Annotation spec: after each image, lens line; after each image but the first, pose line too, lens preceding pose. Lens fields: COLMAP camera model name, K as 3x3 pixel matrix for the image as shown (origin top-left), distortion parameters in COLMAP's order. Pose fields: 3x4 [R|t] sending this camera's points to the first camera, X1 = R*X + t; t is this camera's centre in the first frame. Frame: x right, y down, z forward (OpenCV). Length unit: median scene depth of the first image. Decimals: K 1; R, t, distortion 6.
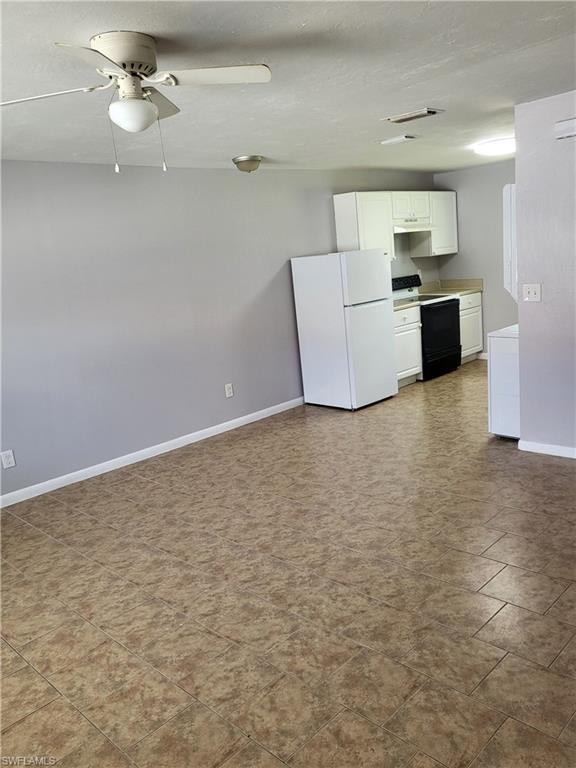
lens RADIAL K [[608.7, 0, 288.7], [0, 608.7, 383.7], [0, 0, 1]] dist [-0.017346, 0.056174]
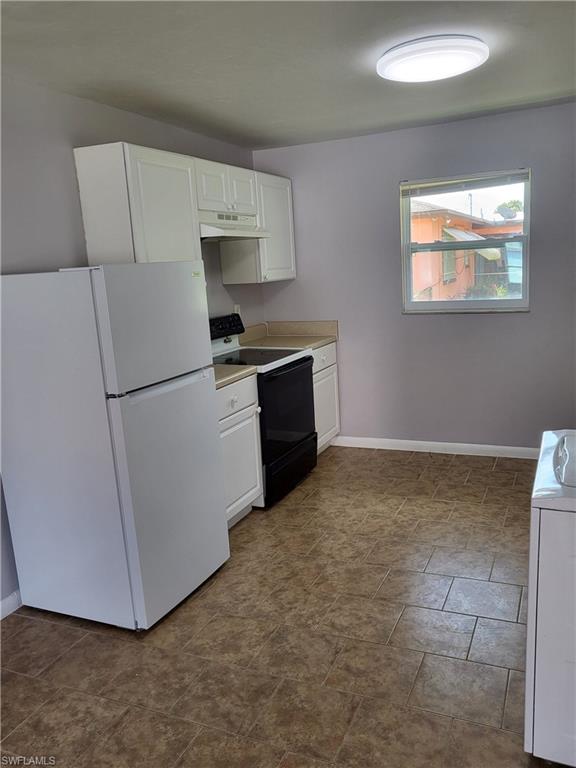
lens RADIAL K [[608.7, 0, 312.8], [0, 608.7, 385.4], [0, 0, 1]] dist [-0.017346, 0.056174]
pose [[0.916149, -0.038392, 0.398996, 0.046399], [0.054301, 0.998114, -0.028643, -0.096967], [-0.397144, 0.047907, 0.916505, 0.475756]]
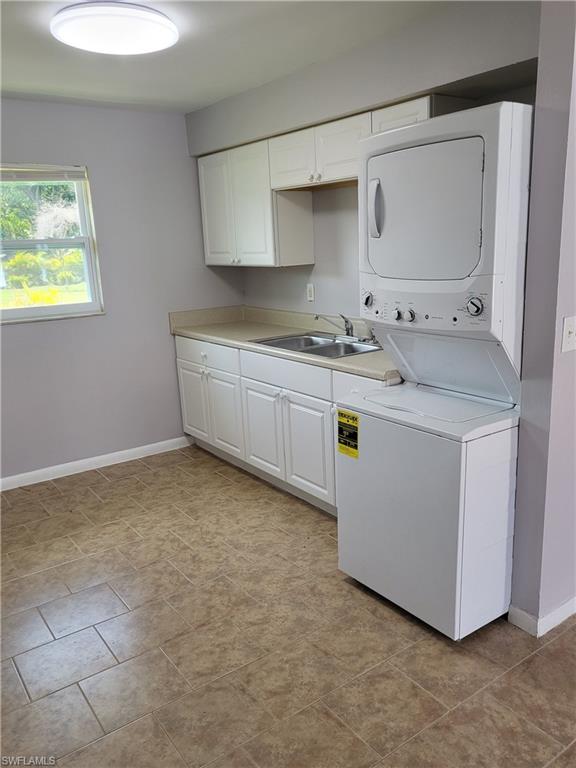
lens RADIAL K [[608.7, 0, 292.9], [0, 608.7, 386.8], [0, 0, 1]] dist [-0.017346, 0.056174]
pose [[0.130576, -0.132604, 0.982530, -0.084038], [0.223947, 0.969347, 0.101063, -0.126879], [-0.965815, 0.206838, 0.156269, 0.689960]]
